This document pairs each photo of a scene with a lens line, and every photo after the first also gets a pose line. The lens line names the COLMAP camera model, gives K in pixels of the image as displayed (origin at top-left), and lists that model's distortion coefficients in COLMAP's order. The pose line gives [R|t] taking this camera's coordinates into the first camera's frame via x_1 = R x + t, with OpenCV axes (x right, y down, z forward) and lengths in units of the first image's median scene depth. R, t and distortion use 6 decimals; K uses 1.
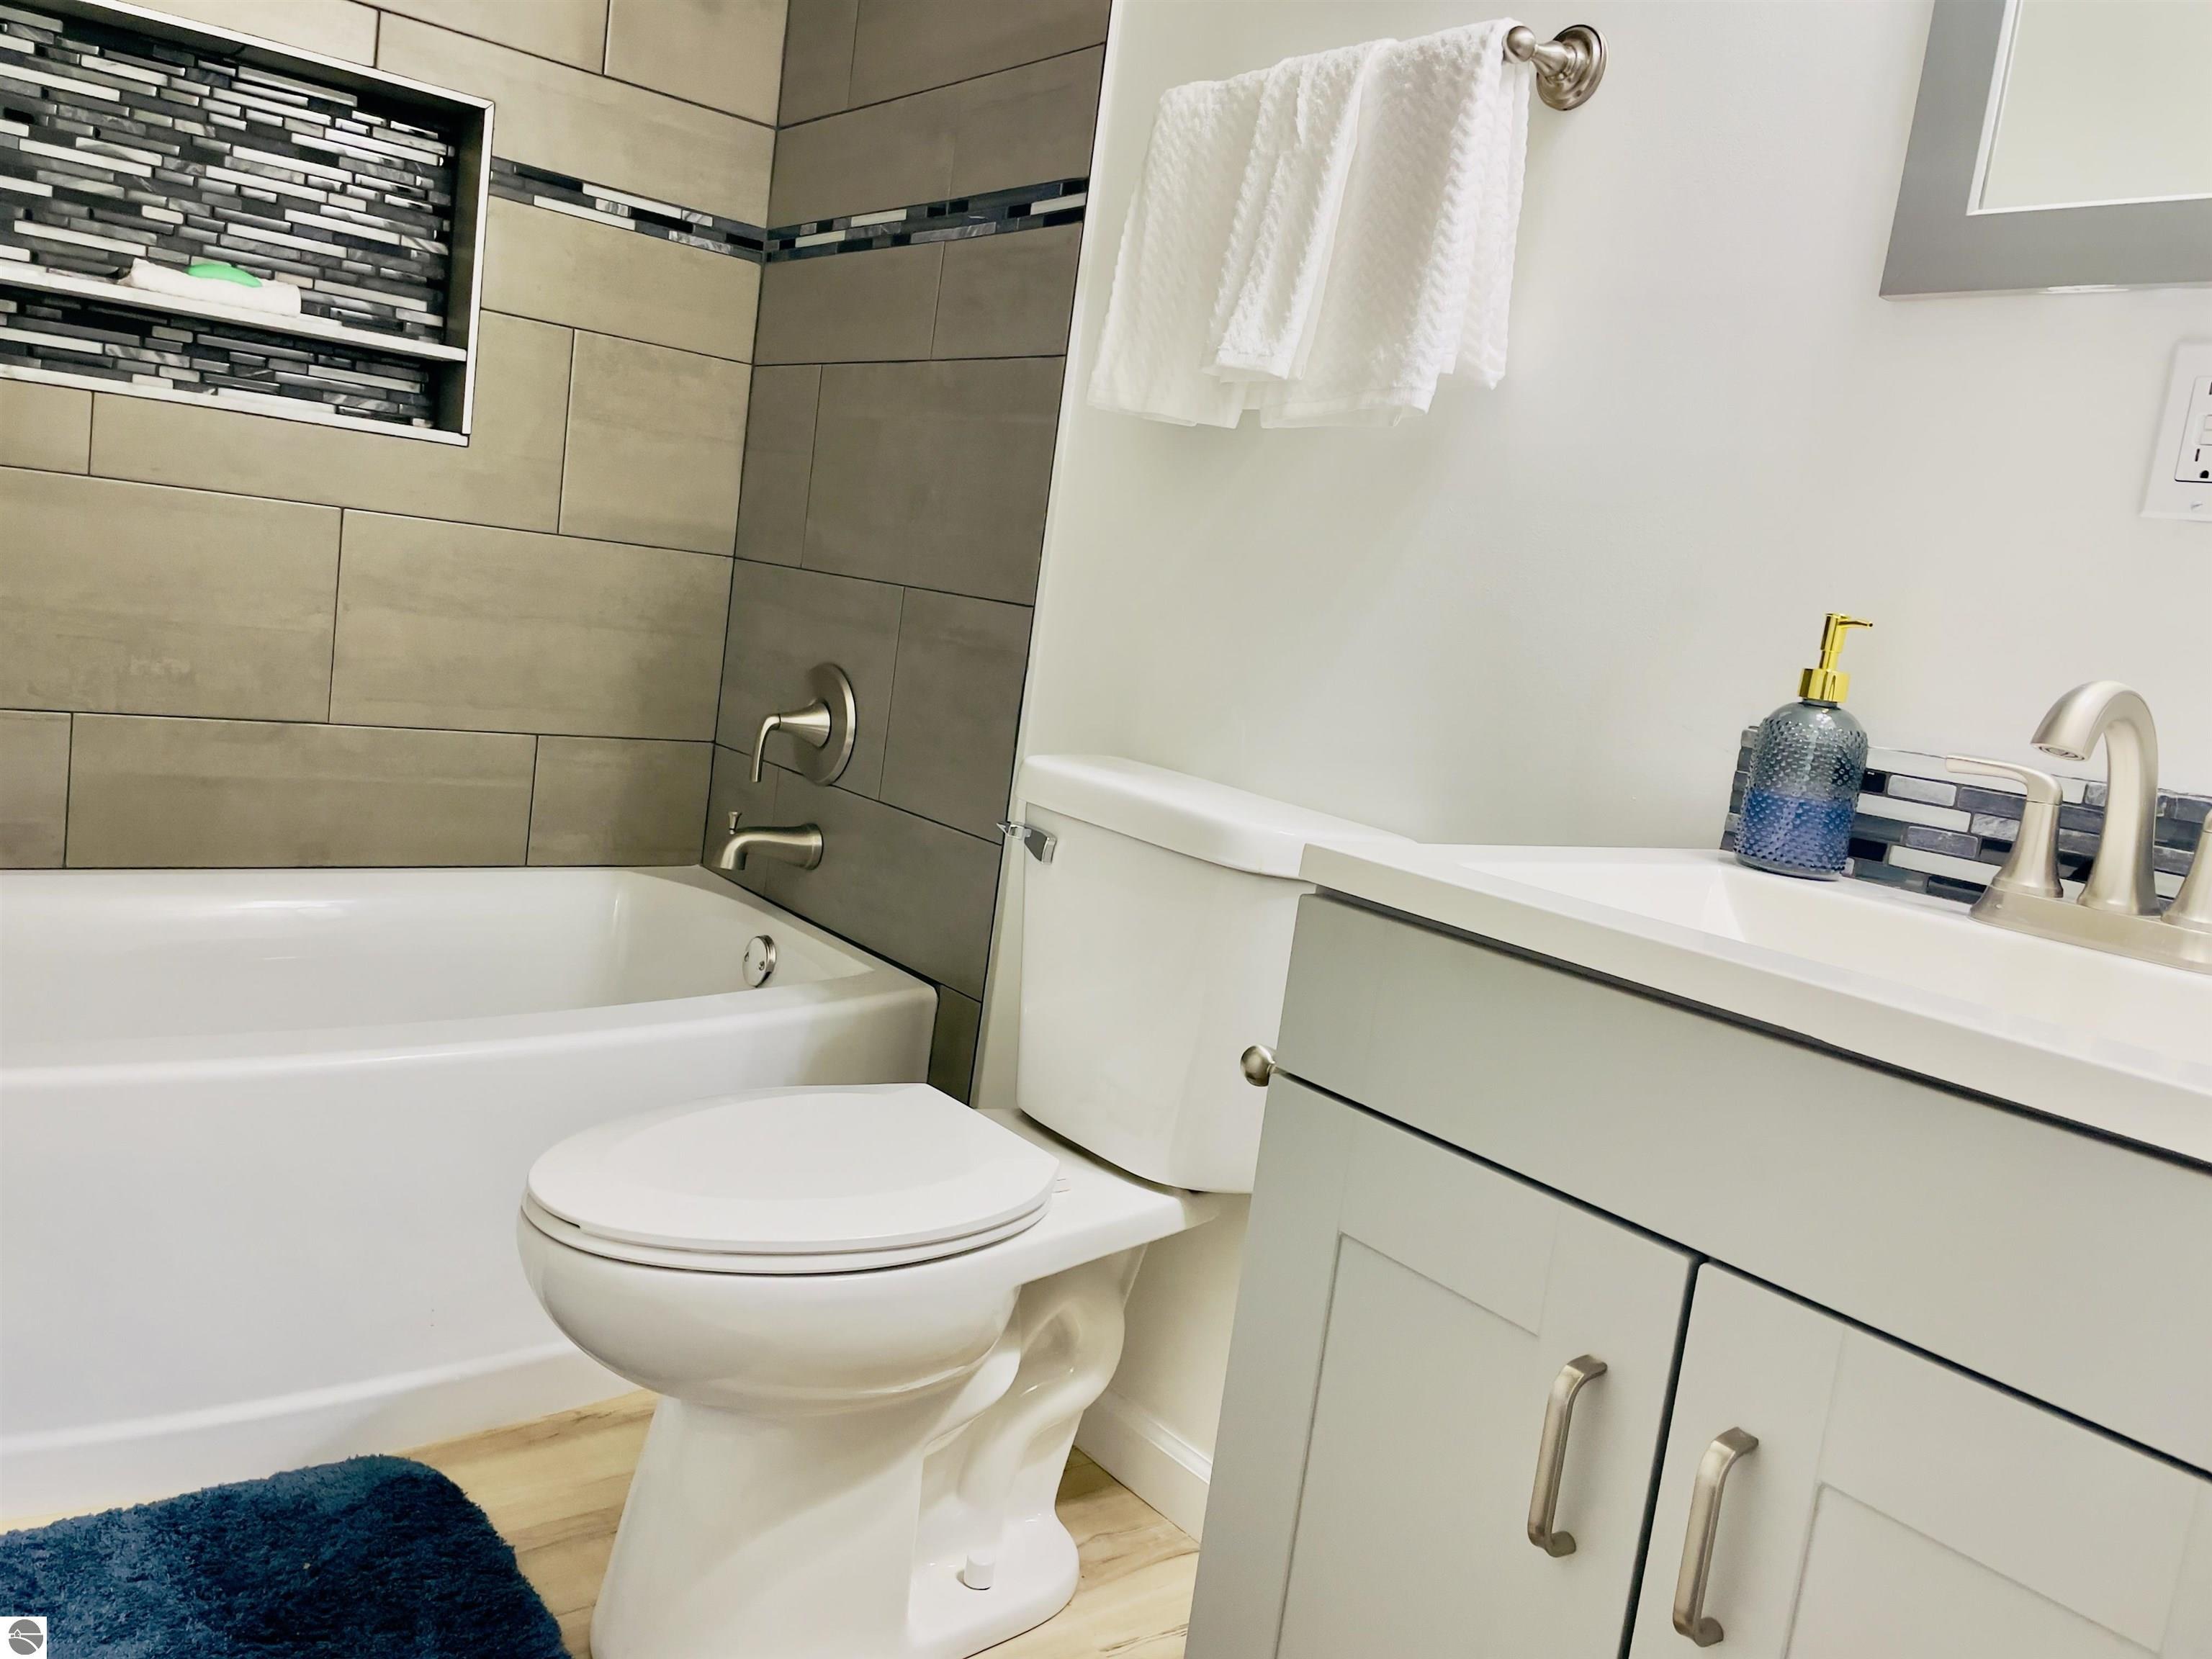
lens RADIAL K [[1669.2, 0, 1102.2], [0, 1669.2, 811.7], [0, 0, 1]] dist [0.088403, -0.119378]
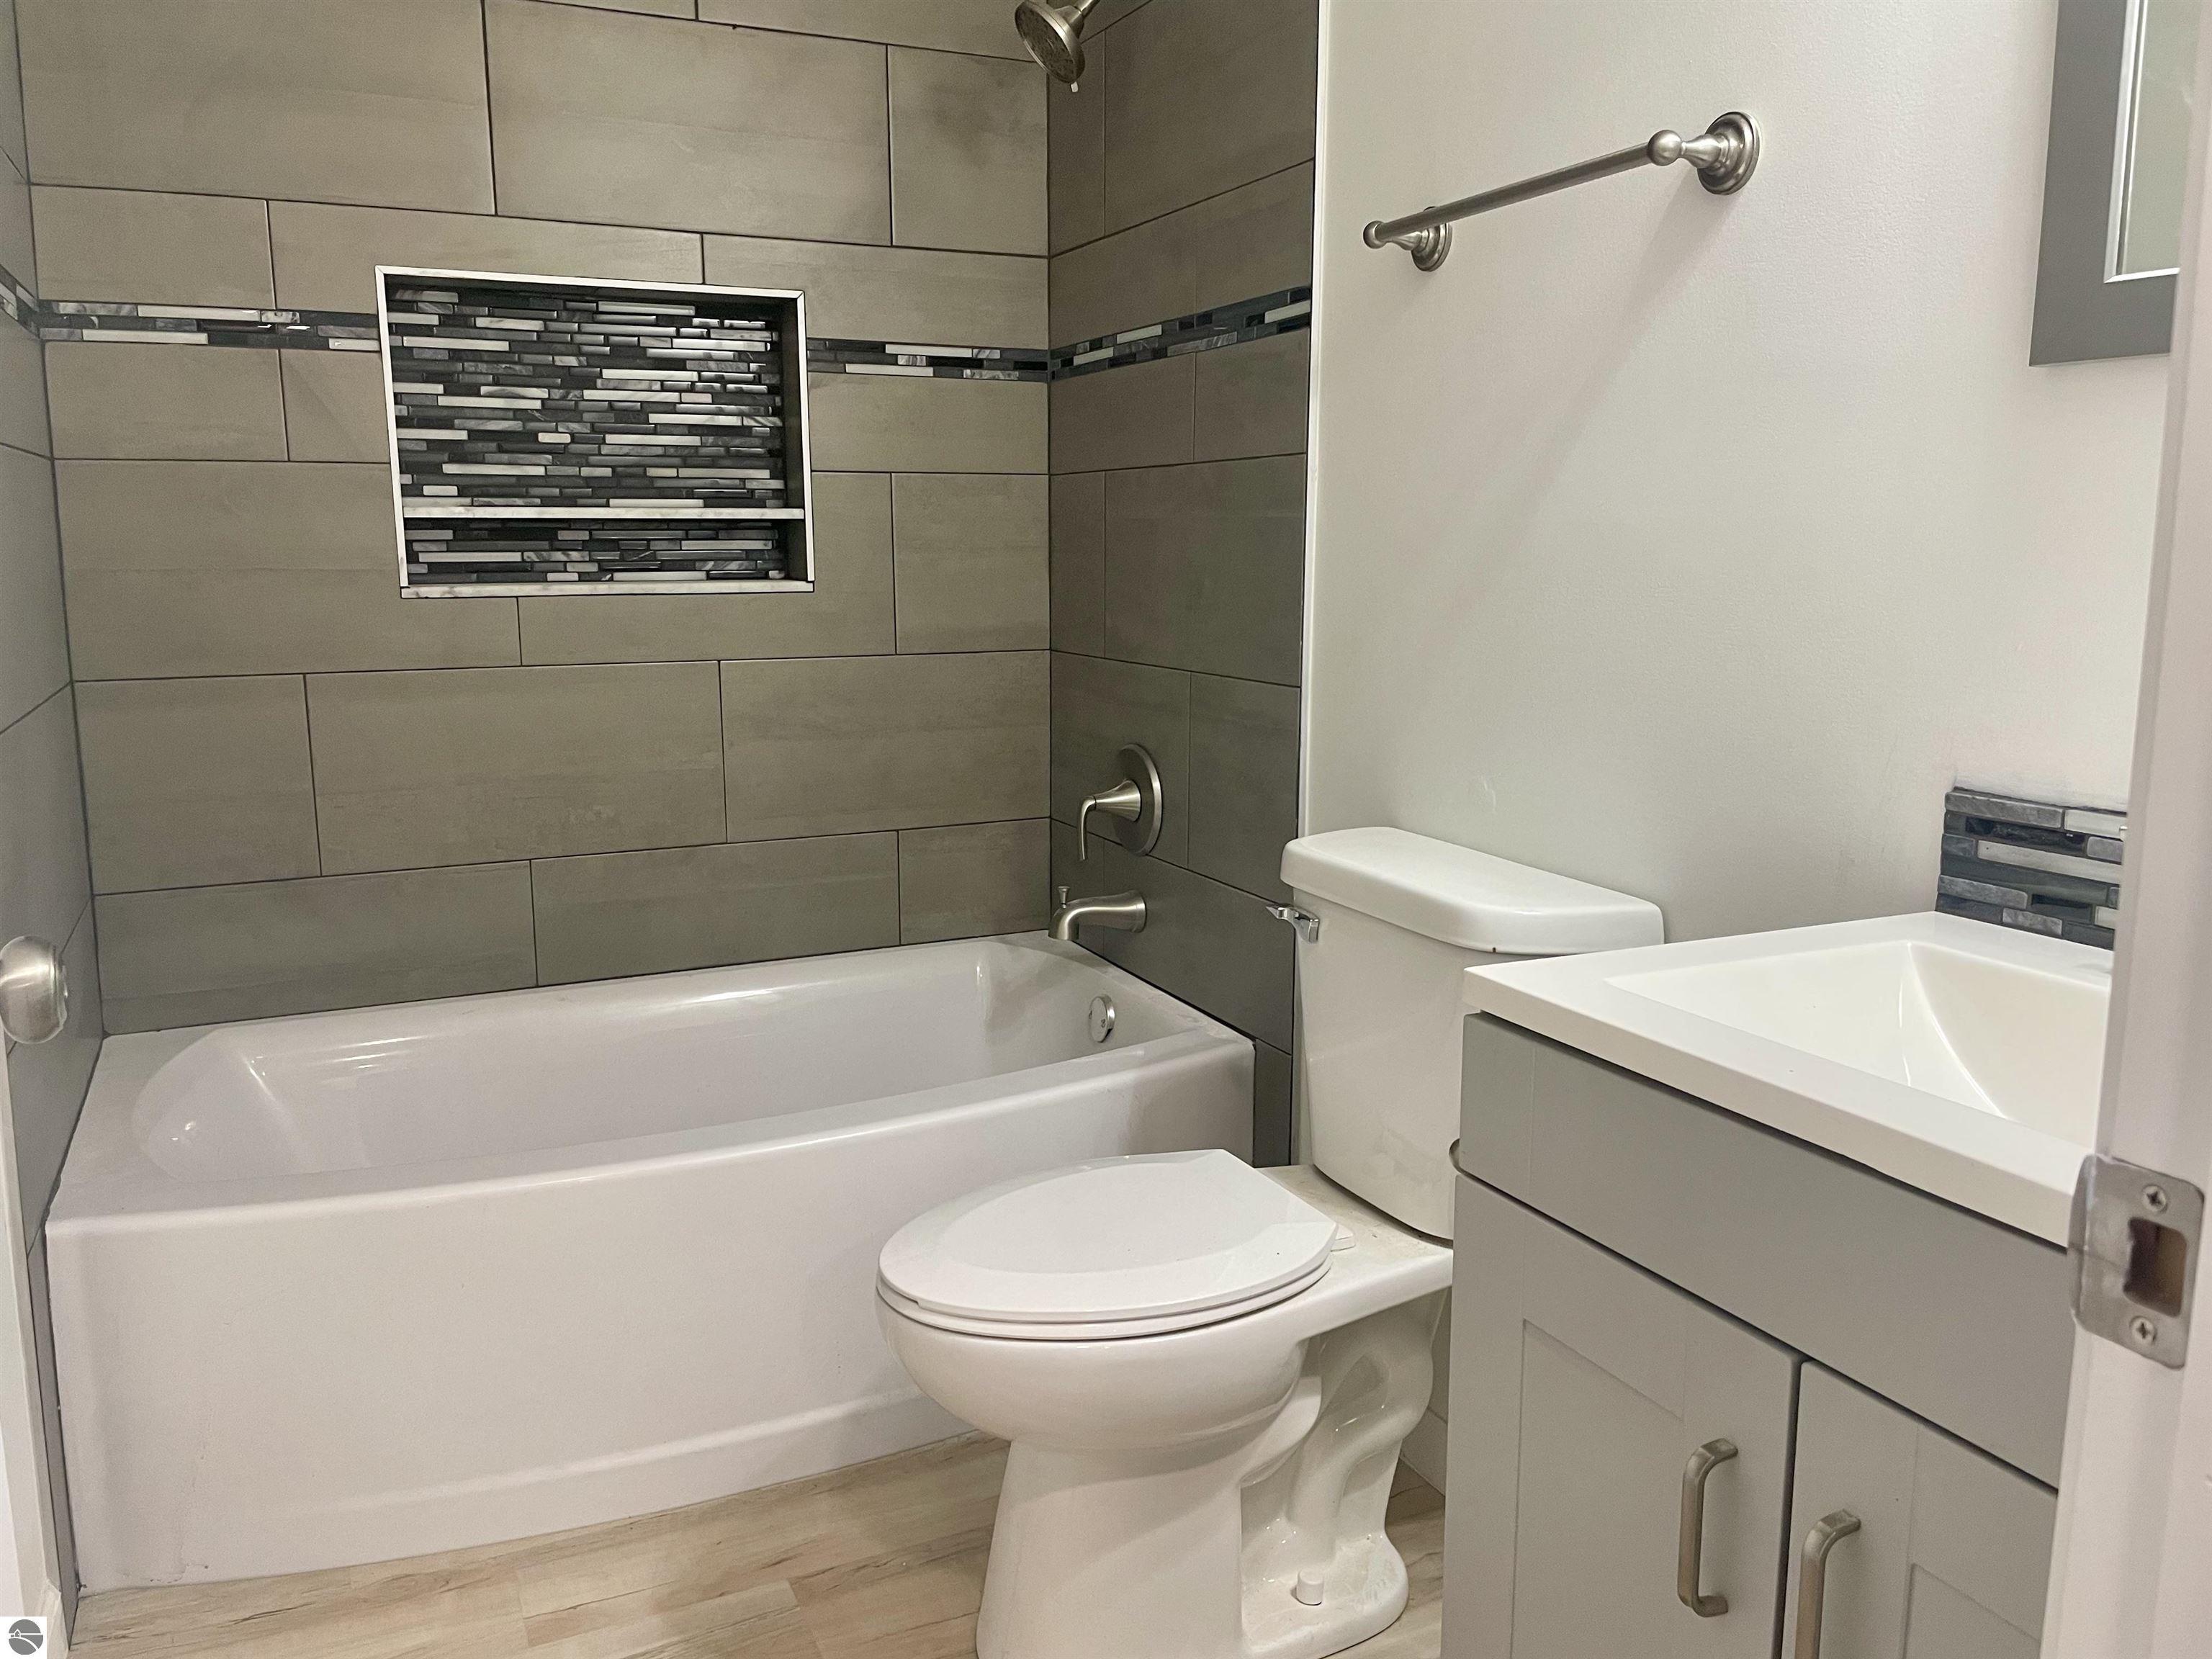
lens RADIAL K [[1669.2, 0, 1088.5], [0, 1669.2, 822.5], [0, 0, 1]] dist [0.088403, -0.119378]
pose [[0.964369, -0.093610, -0.247445, 0.080984], [0.098297, 0.995135, 0.006626, -0.054104], [0.245621, -0.030713, 0.968879, -0.071566]]
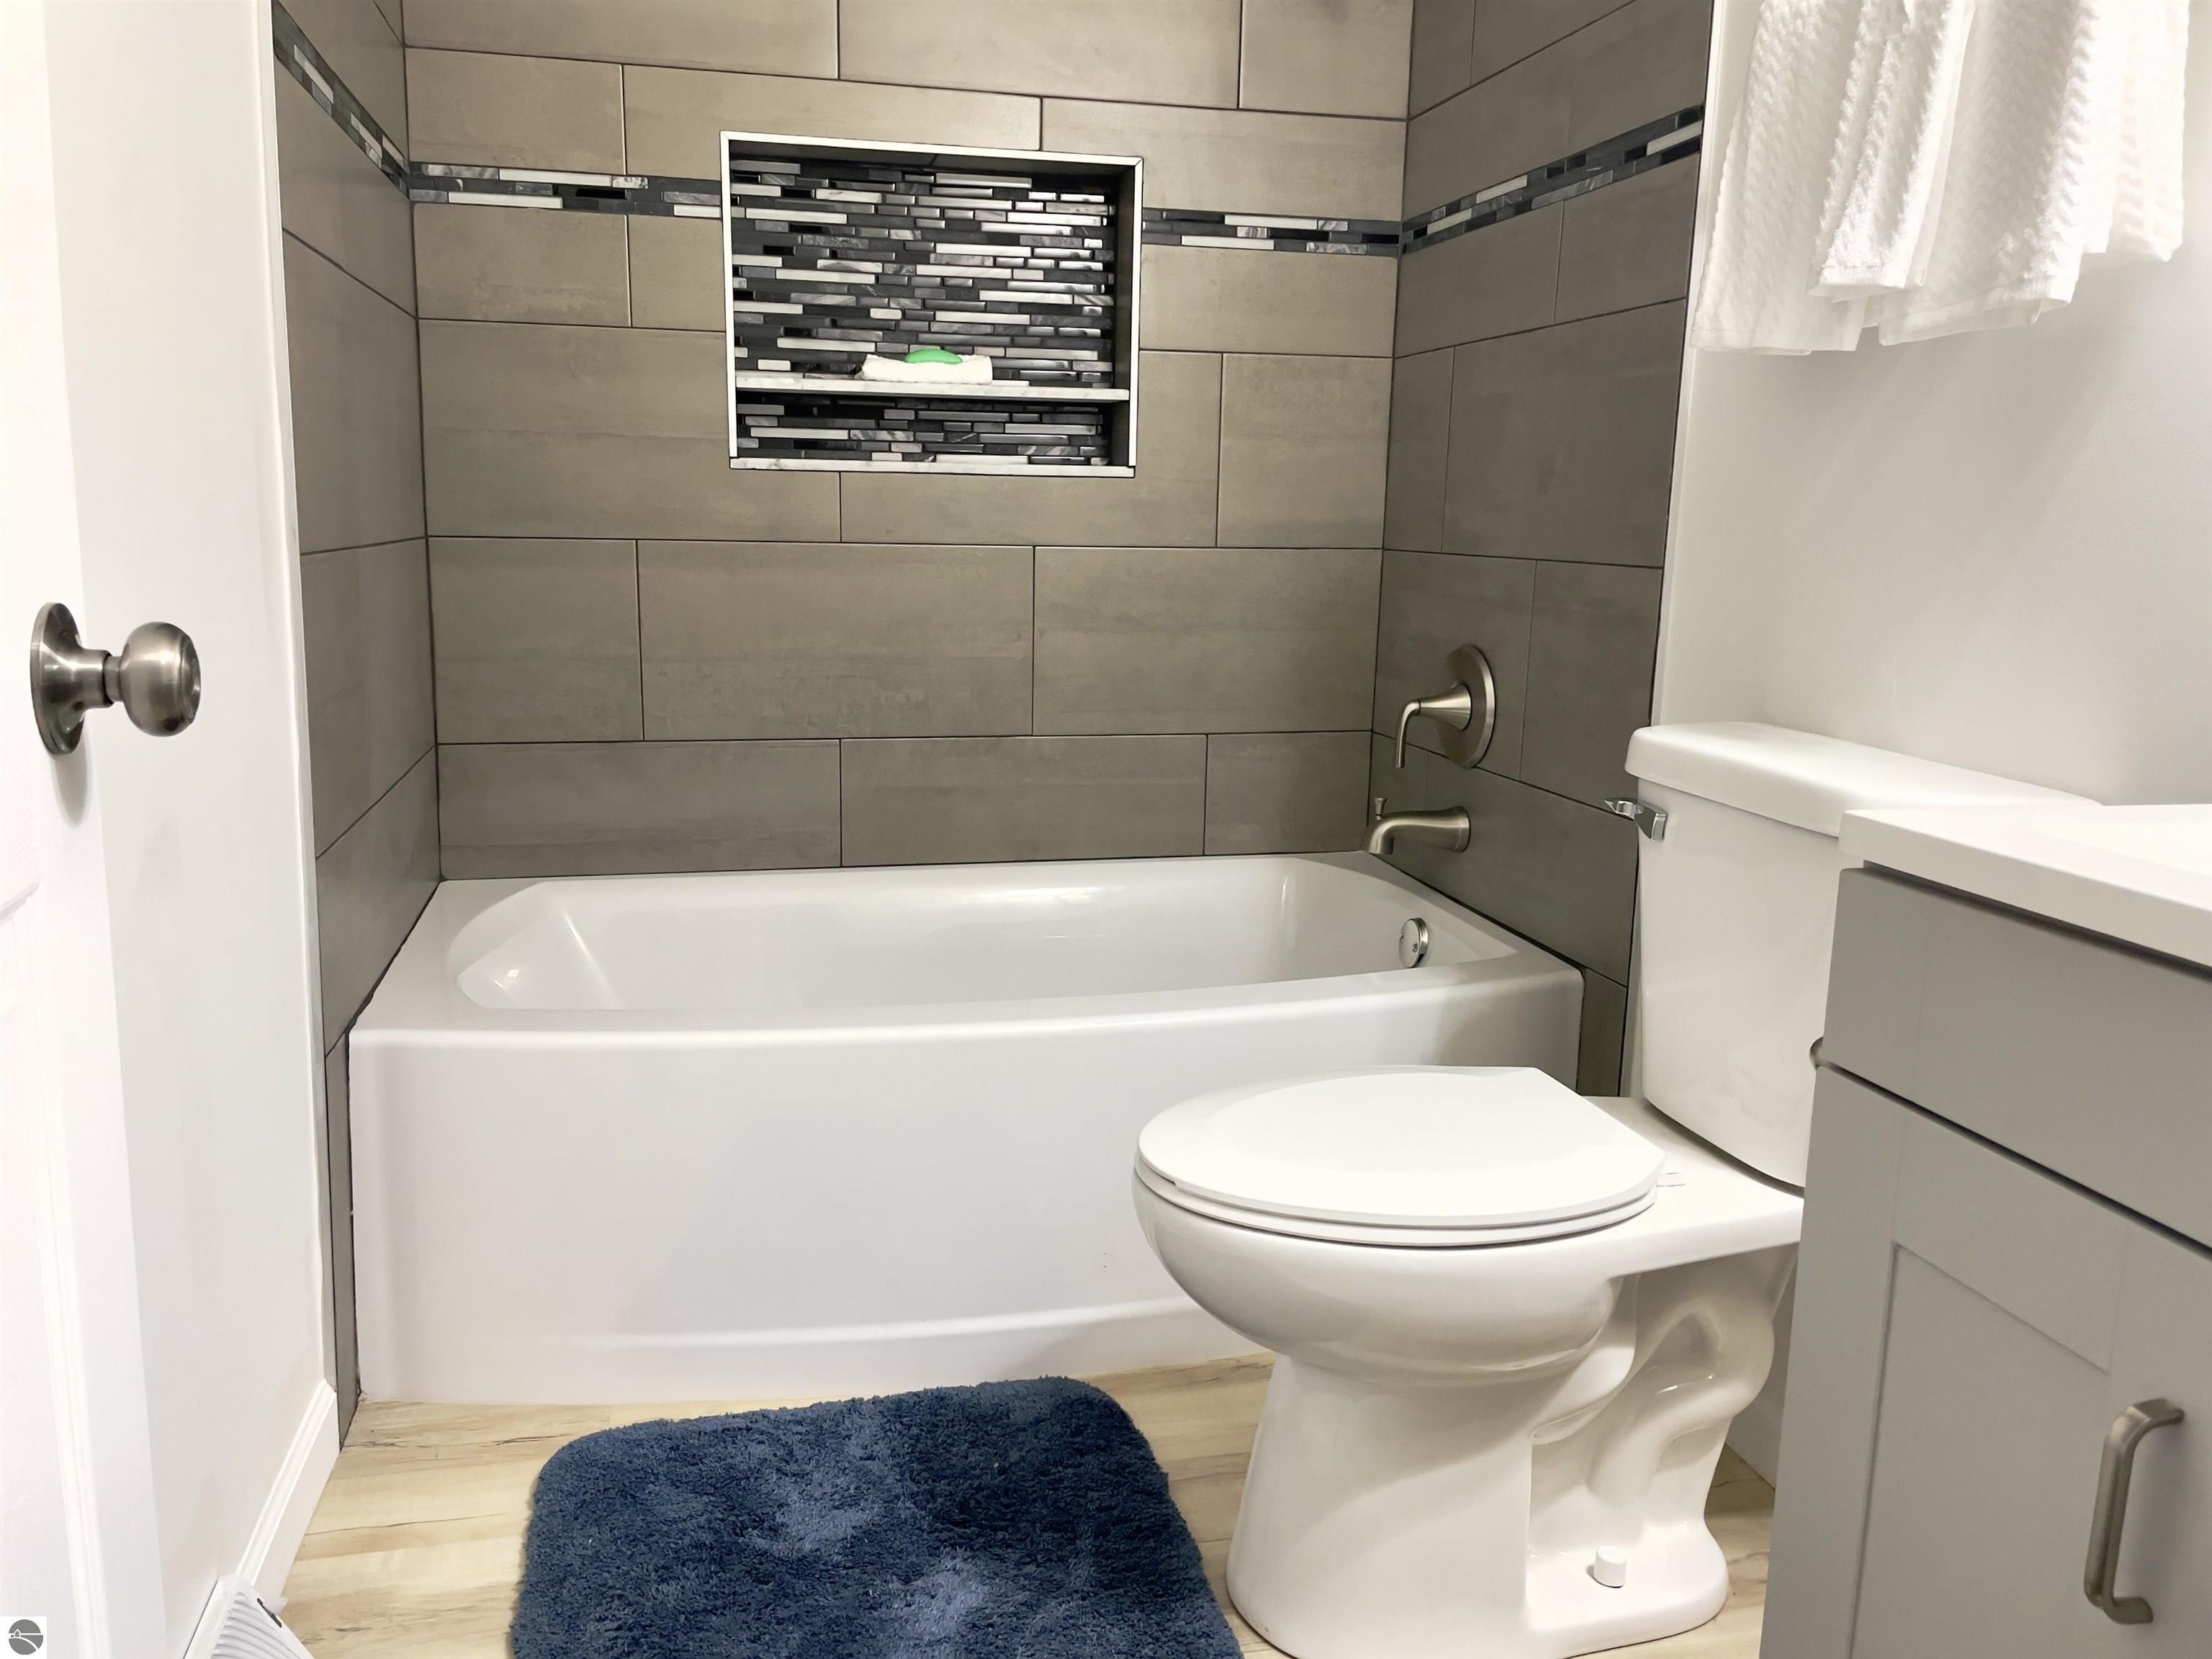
lens RADIAL K [[1669.2, 0, 1087.6], [0, 1669.2, 812.2], [0, 0, 1]] dist [0.088403, -0.119378]
pose [[0.898394, -0.037726, -0.437567, 0.074820], [0.042382, 0.999101, 0.000875, 0.000330], [0.437141, -0.019331, 0.899185, -0.000770]]
